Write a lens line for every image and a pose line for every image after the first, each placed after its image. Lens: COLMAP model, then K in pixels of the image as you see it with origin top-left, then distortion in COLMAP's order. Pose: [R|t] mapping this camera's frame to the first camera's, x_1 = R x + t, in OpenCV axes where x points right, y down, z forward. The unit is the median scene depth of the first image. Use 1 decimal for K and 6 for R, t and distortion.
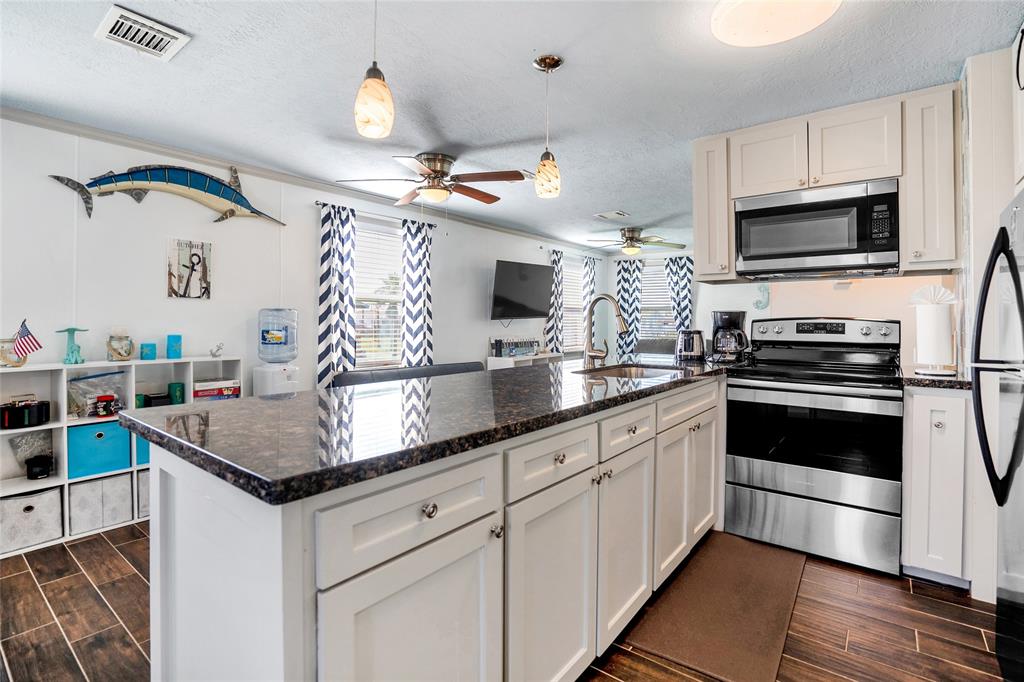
lens RADIAL K [[490.0, 0, 514.5], [0, 490.0, 318.6], [0, 0, 1]] dist [-0.057837, 0.025710]
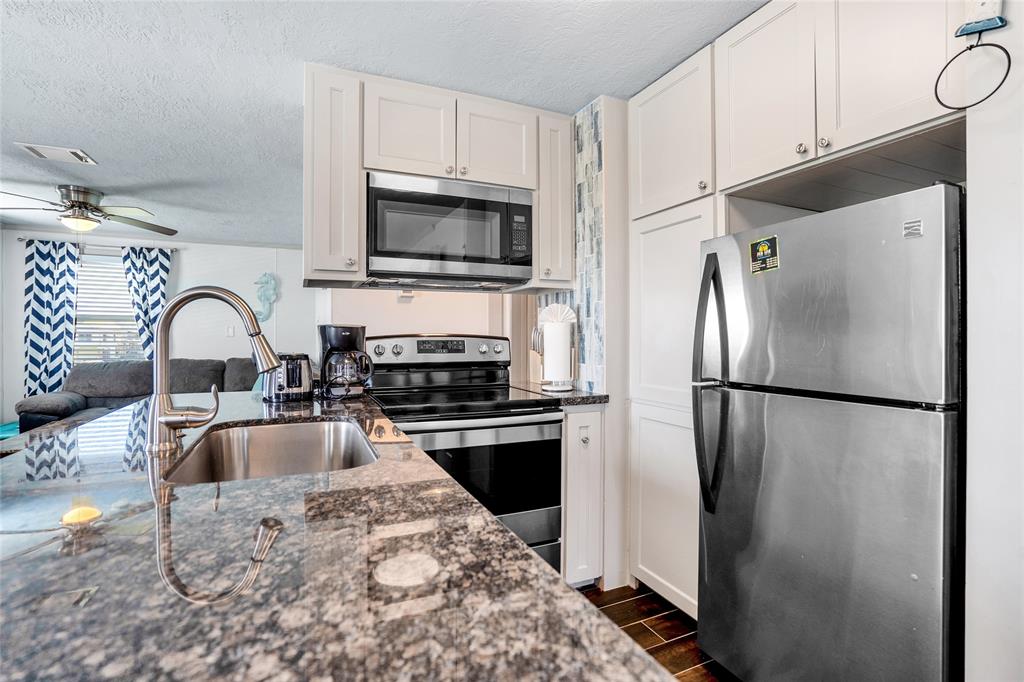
lens RADIAL K [[480.4, 0, 517.1], [0, 480.4, 332.6], [0, 0, 1]] dist [-0.051017, 0.017500]
pose [[0.460786, -0.001133, 0.887510, -0.043173], [-0.002728, 0.999993, 0.002693, -0.005240], [-0.887507, -0.003662, 0.460780, 0.317047]]
